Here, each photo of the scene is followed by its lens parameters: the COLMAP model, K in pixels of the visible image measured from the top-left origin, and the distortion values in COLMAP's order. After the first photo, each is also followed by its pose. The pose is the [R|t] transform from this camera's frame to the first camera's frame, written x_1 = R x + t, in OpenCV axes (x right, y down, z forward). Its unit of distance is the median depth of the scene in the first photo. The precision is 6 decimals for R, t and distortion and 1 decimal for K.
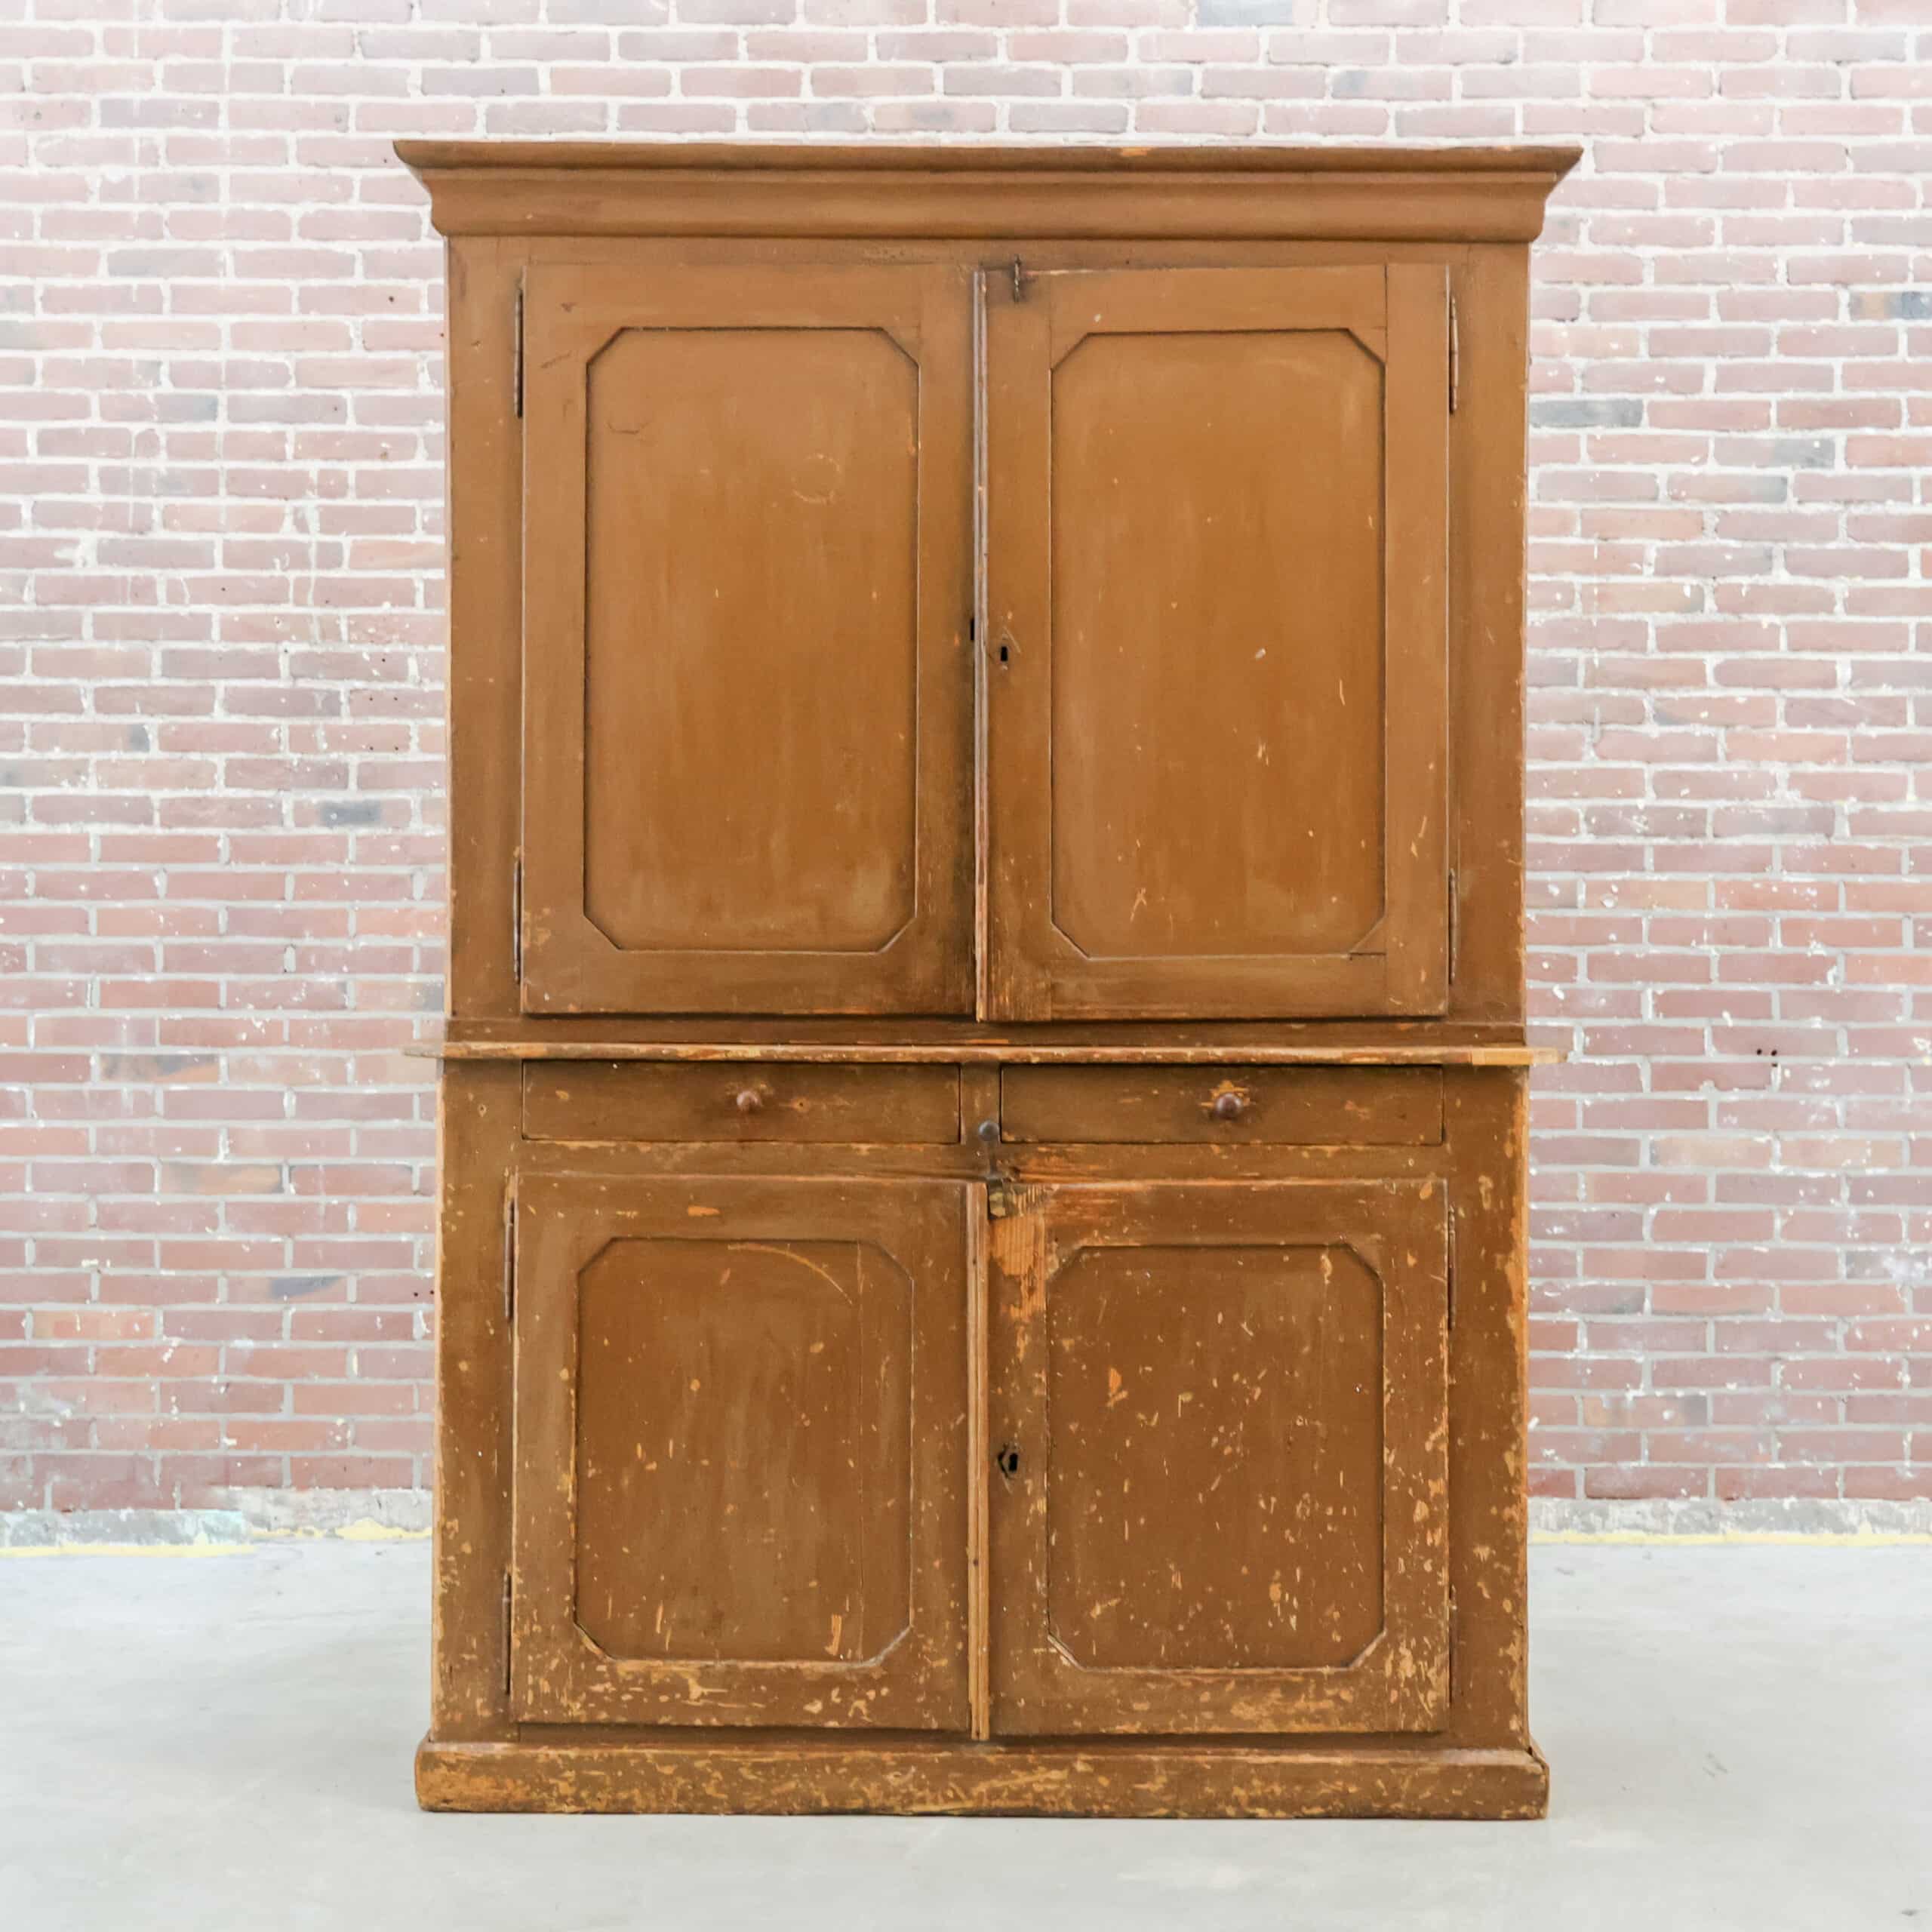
lens RADIAL K [[2843.0, 0, 966.0], [0, 2843.0, 966.0], [0, 0, 1]] dist [-0.000408, 0.033991]
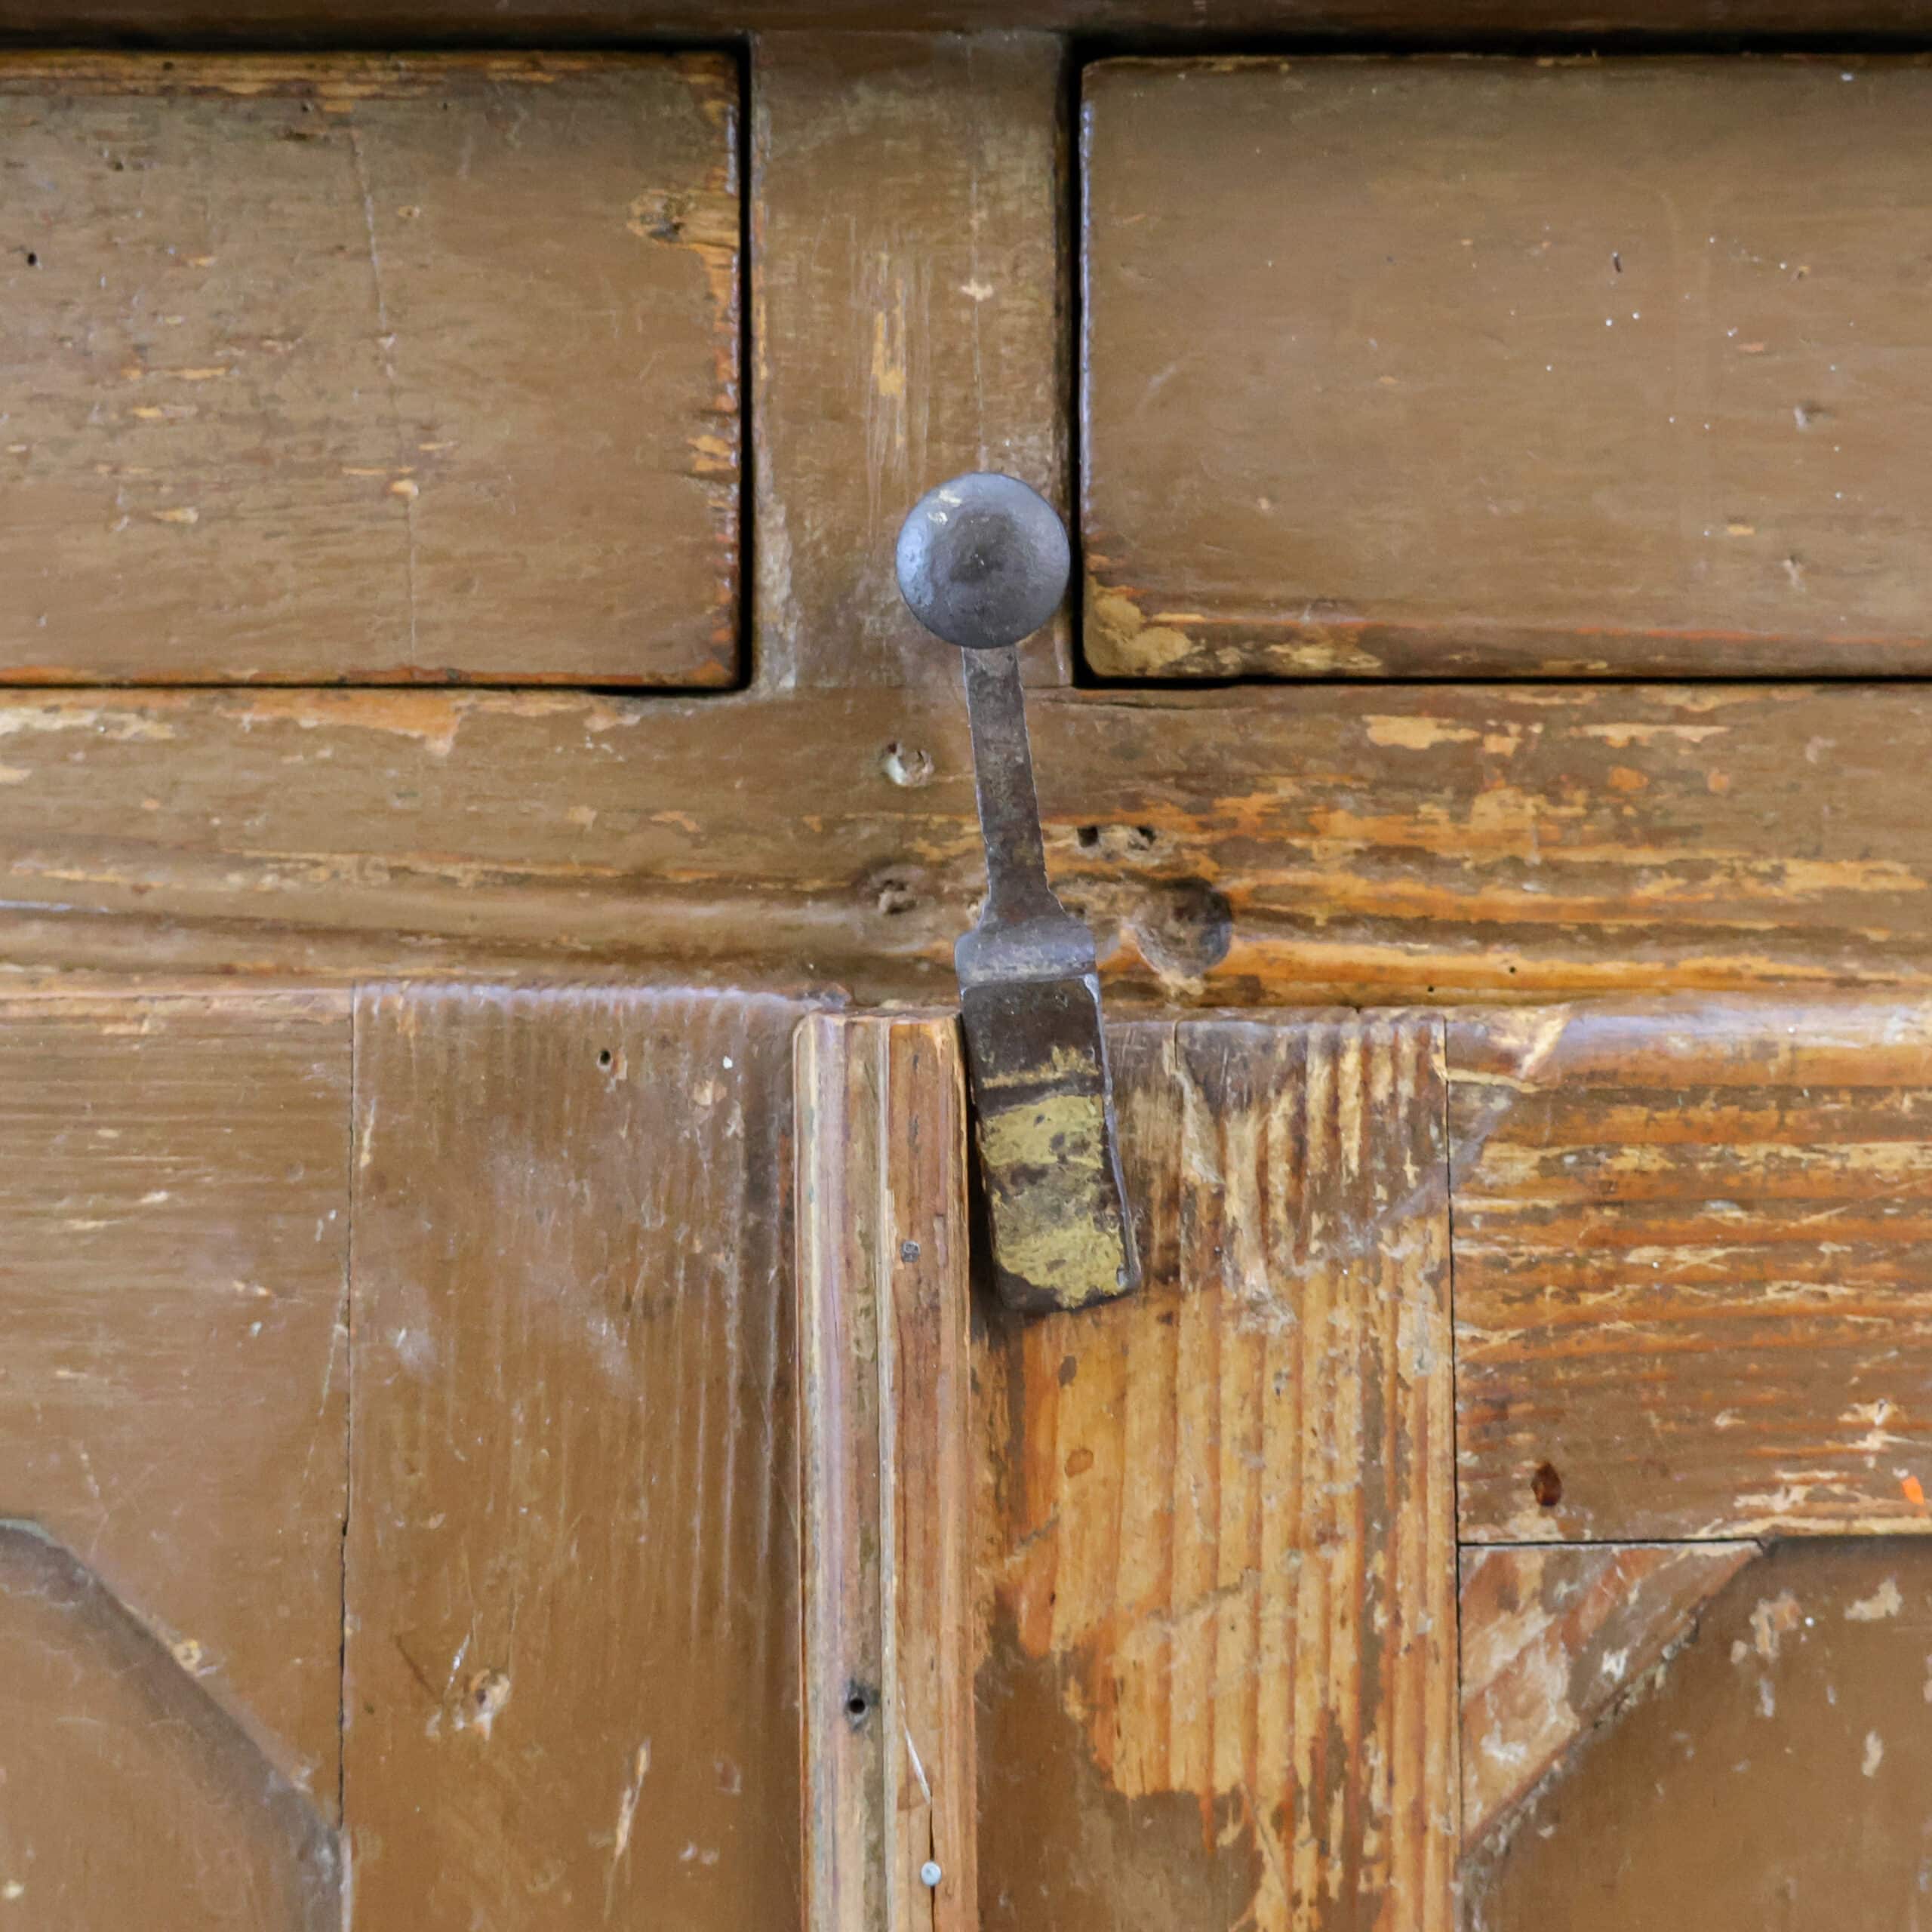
lens RADIAL K [[2857.1, 0, 956.1], [0, 2857.1, 973.4], [0, 0, 1]] dist [0.005344, 0.006301]
pose [[0.999982, -0.005625, -0.002281, 0.007275], [0.005899, 0.989172, 0.146641, 0.056841], [0.001432, -0.146652, 0.989187, 0.880365]]
